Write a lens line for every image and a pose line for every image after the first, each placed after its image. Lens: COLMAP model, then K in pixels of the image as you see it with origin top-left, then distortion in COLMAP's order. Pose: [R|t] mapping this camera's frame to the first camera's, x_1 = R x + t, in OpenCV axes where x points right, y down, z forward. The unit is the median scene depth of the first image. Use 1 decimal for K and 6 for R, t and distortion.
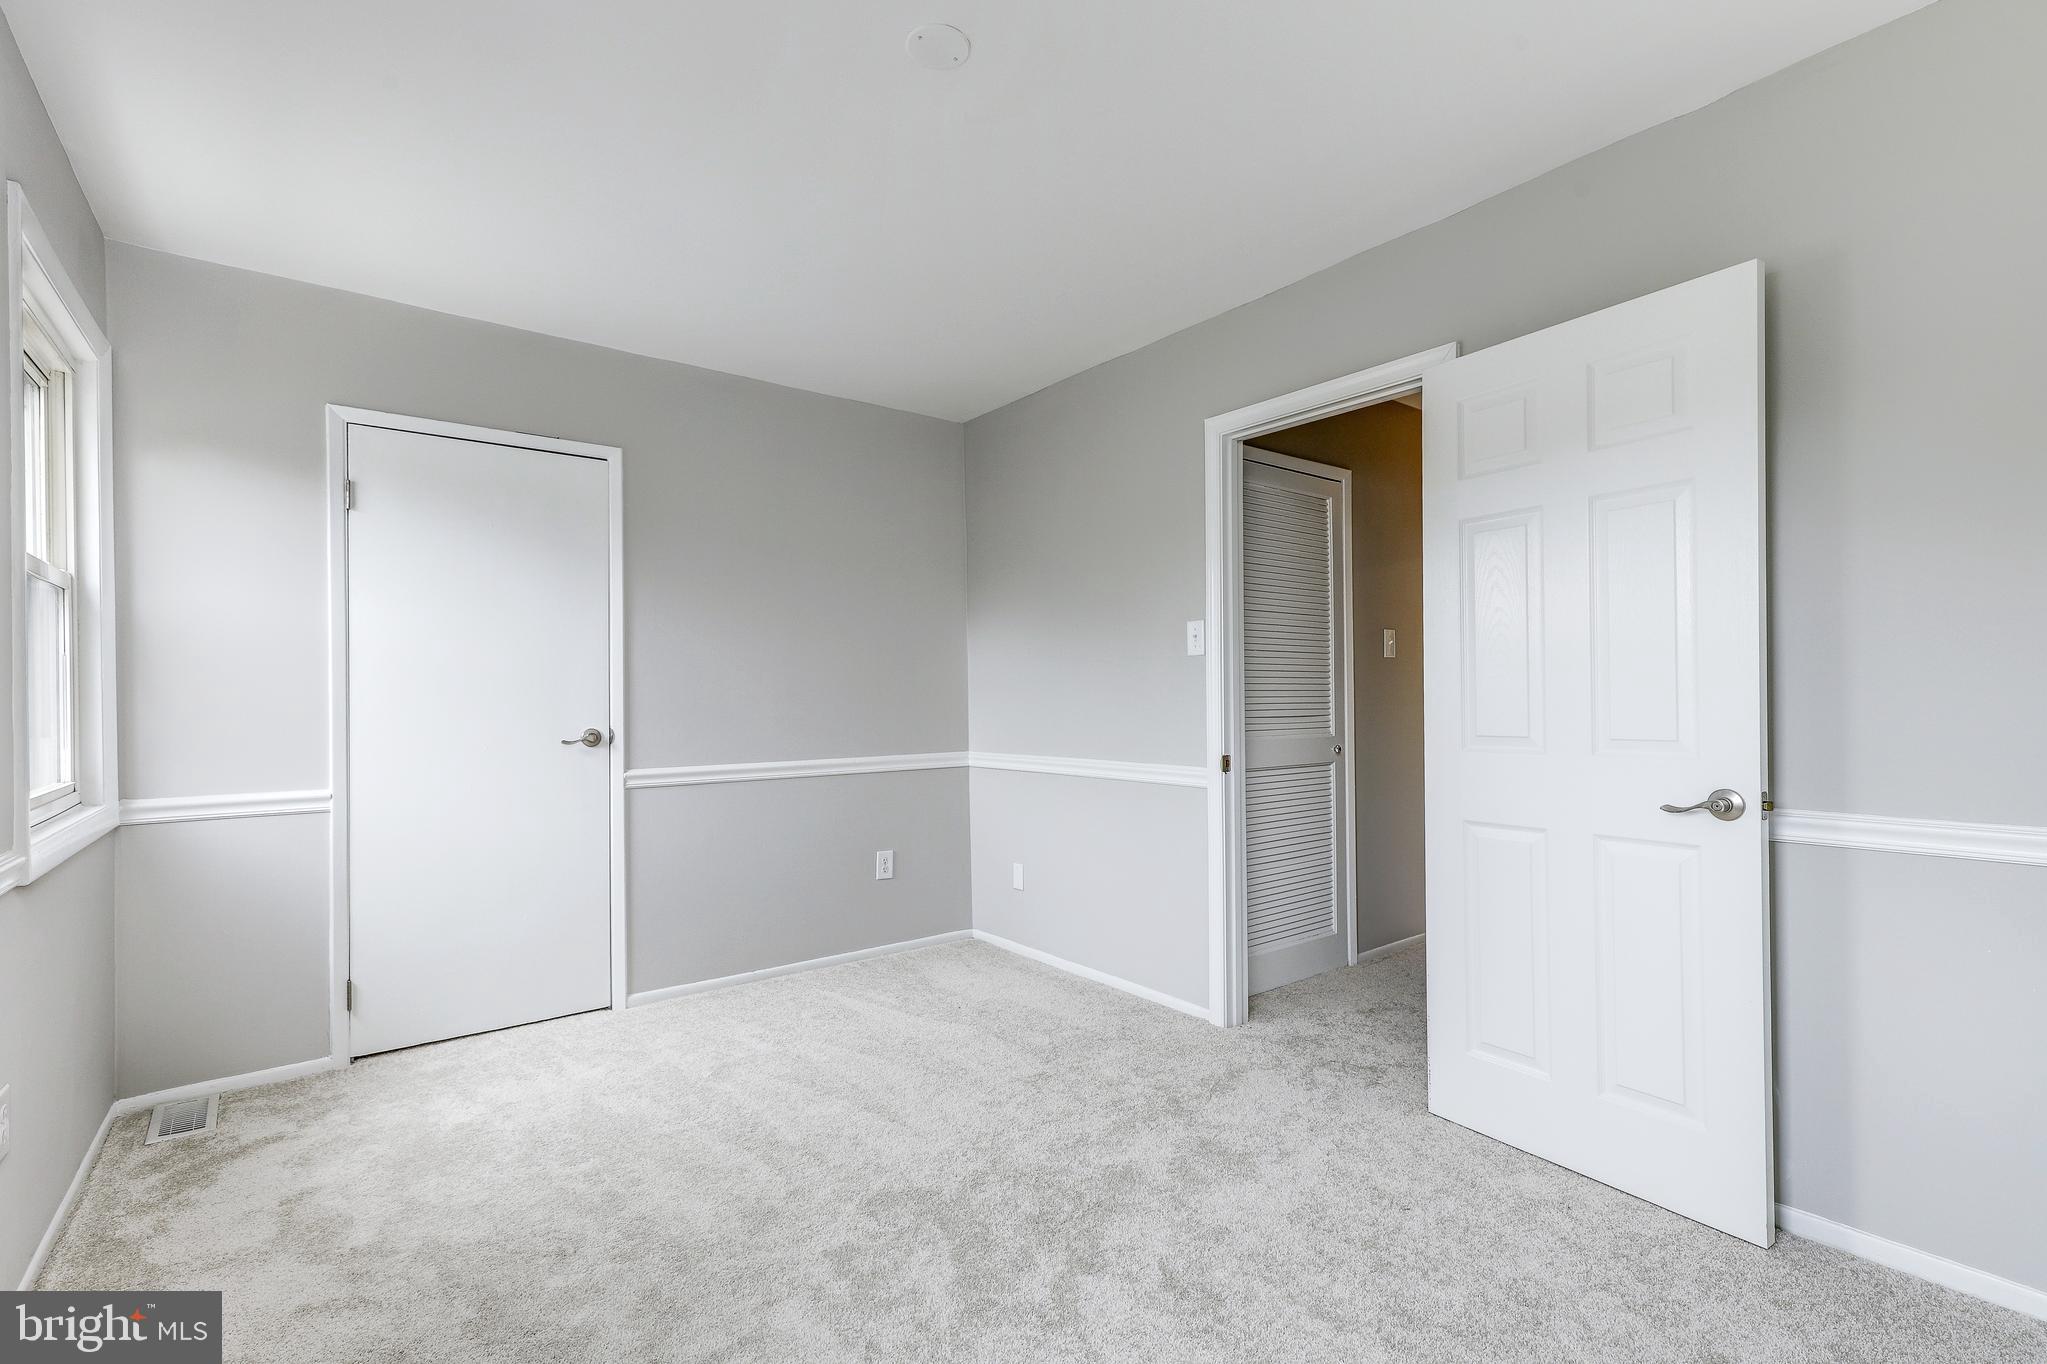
lens RADIAL K [[932.7, 0, 1049.2], [0, 932.7, 694.6], [0, 0, 1]] dist [0.001236, -0.000307]
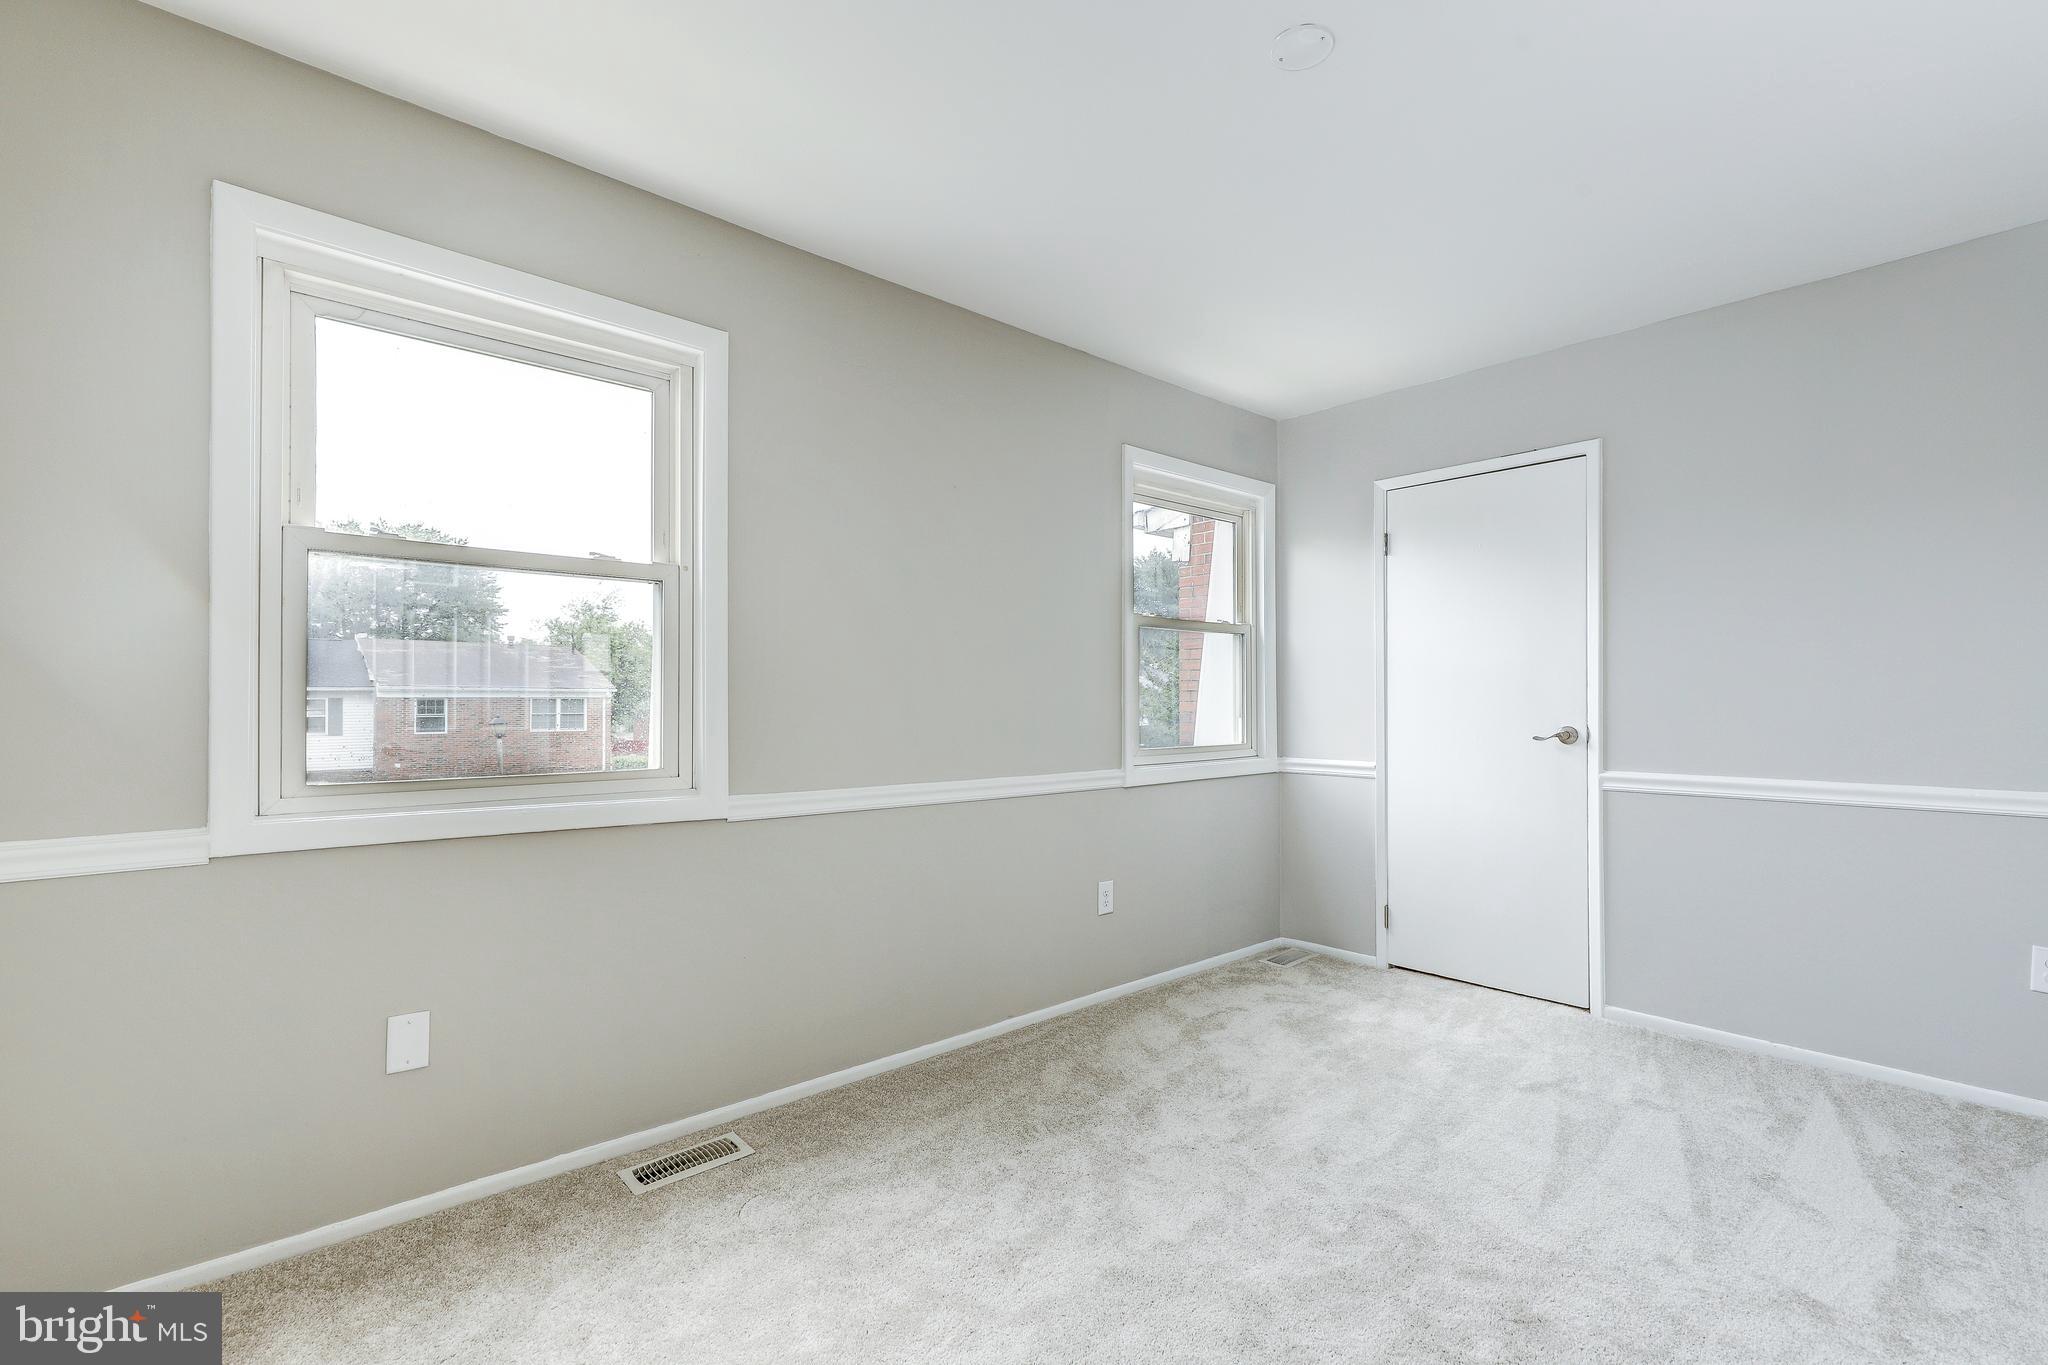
lens RADIAL K [[933.2, 0, 1049.7], [0, 933.2, 695.1], [0, 0, 1]] dist [0.001236, -0.000307]
pose [[0.057078, 0.000831, -0.998369, 0.563749], [0.000505, 1.000000, 0.000861, 0.001591], [0.998370, -0.000554, 0.057077, 0.438906]]
